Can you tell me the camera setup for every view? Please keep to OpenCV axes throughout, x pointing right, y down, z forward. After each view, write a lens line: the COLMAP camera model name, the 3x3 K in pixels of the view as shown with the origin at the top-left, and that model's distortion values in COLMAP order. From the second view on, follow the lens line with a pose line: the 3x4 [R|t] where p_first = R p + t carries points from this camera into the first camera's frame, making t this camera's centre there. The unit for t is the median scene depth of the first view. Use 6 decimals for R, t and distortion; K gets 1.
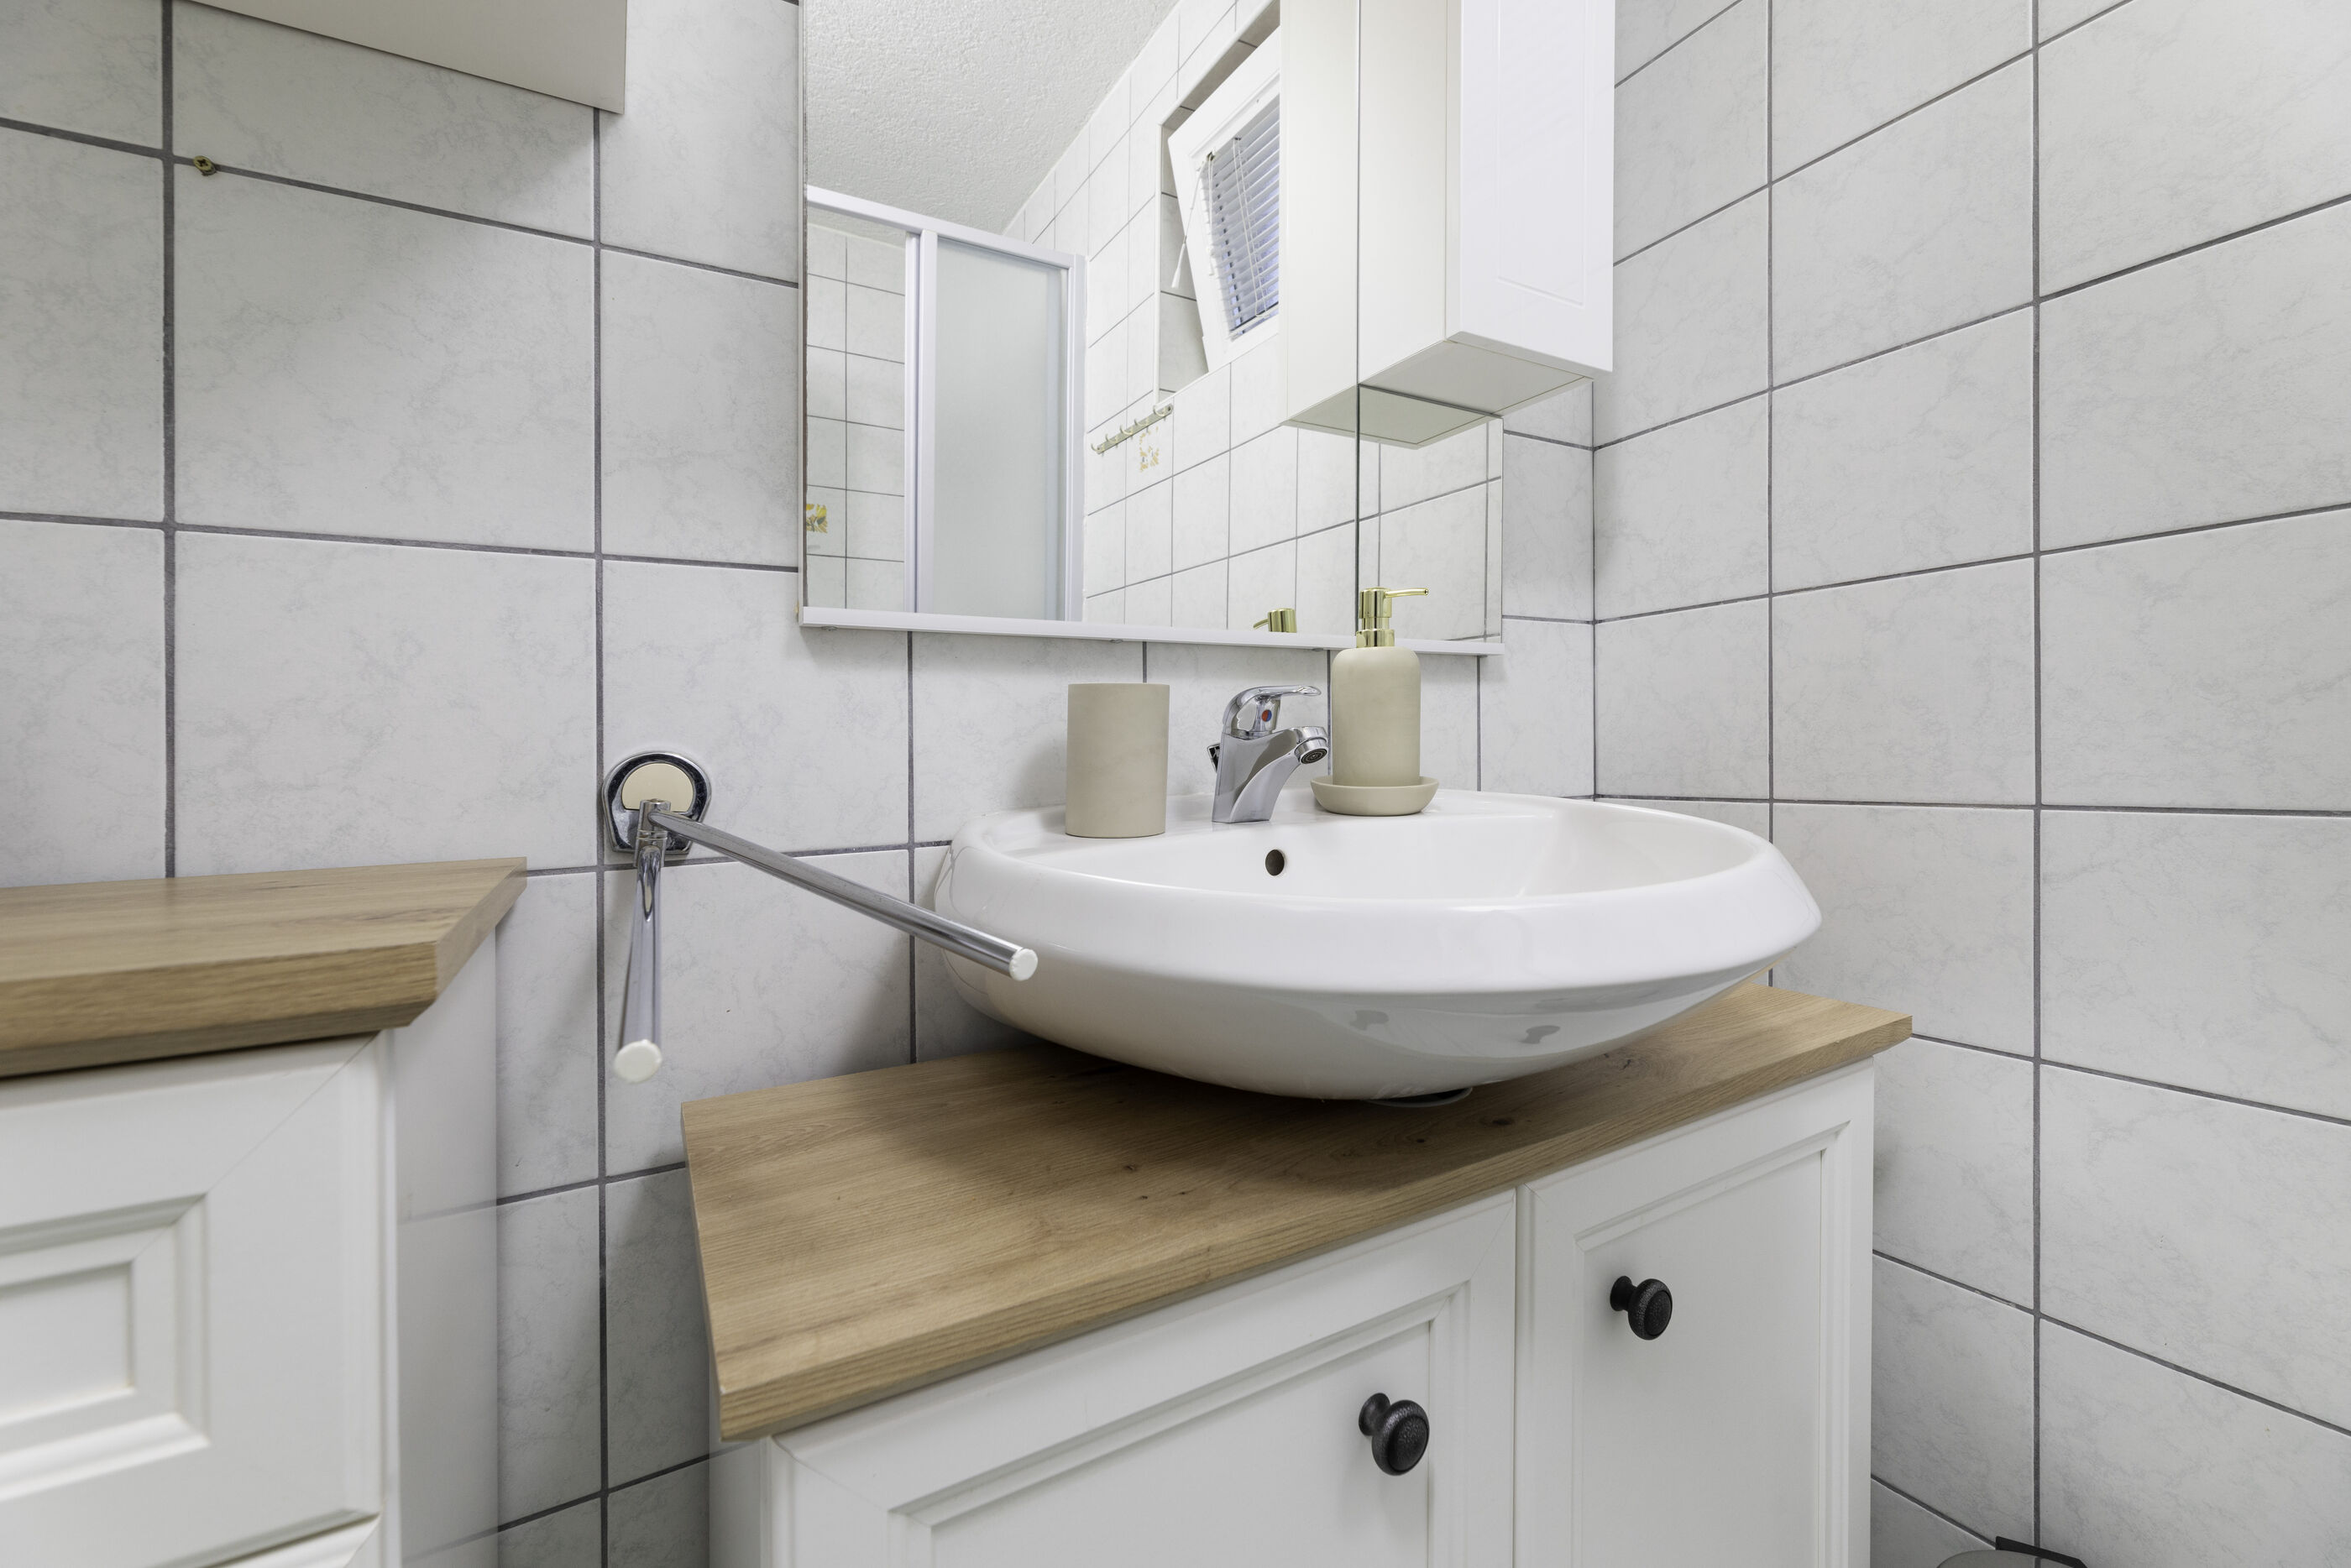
lens RADIAL K [[949.9, 0, 1161.1], [0, 949.9, 776.8], [0, 0, 1]] dist [0.001310, -0.000290]
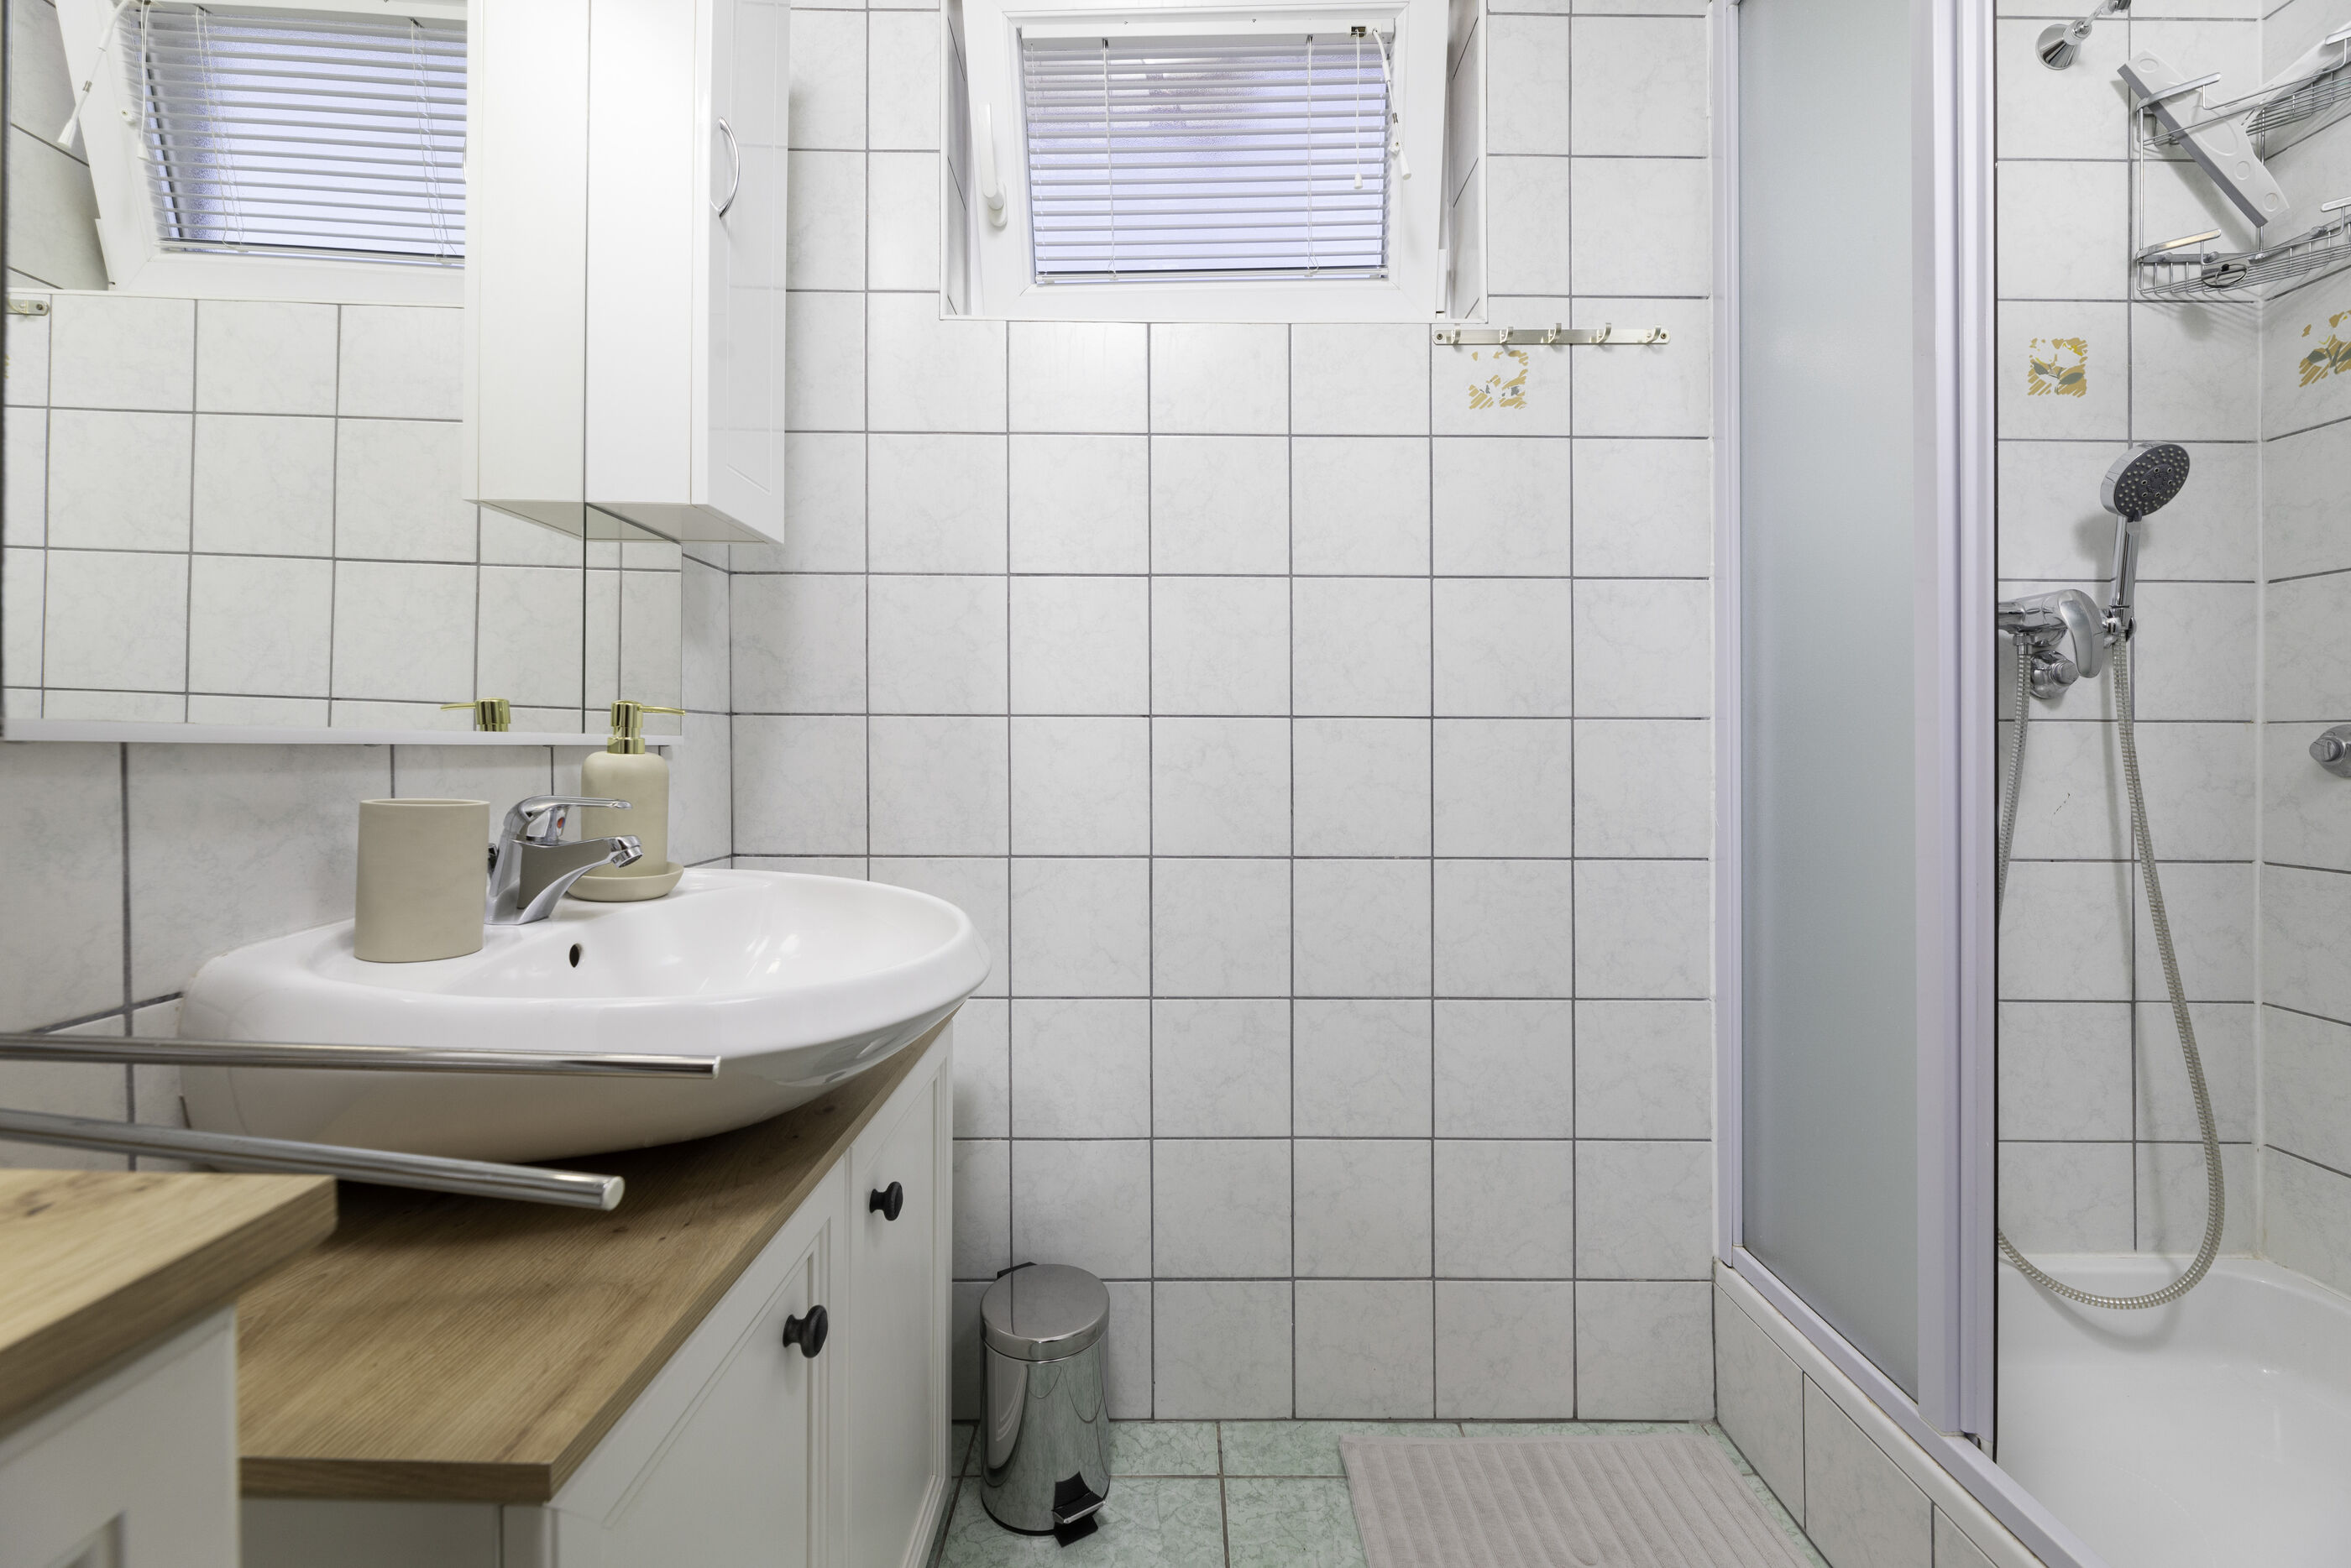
lens RADIAL K [[949.9, 0, 1161.1], [0, 949.9, 776.8], [0, 0, 1]] dist [0.001310, -0.000290]
pose [[0.499192, 0.003379, 0.866485, -0.491764], [0.002331, 0.999984, -0.005242, -0.108839], [-0.866488, 0.004637, 0.499176, -0.144965]]
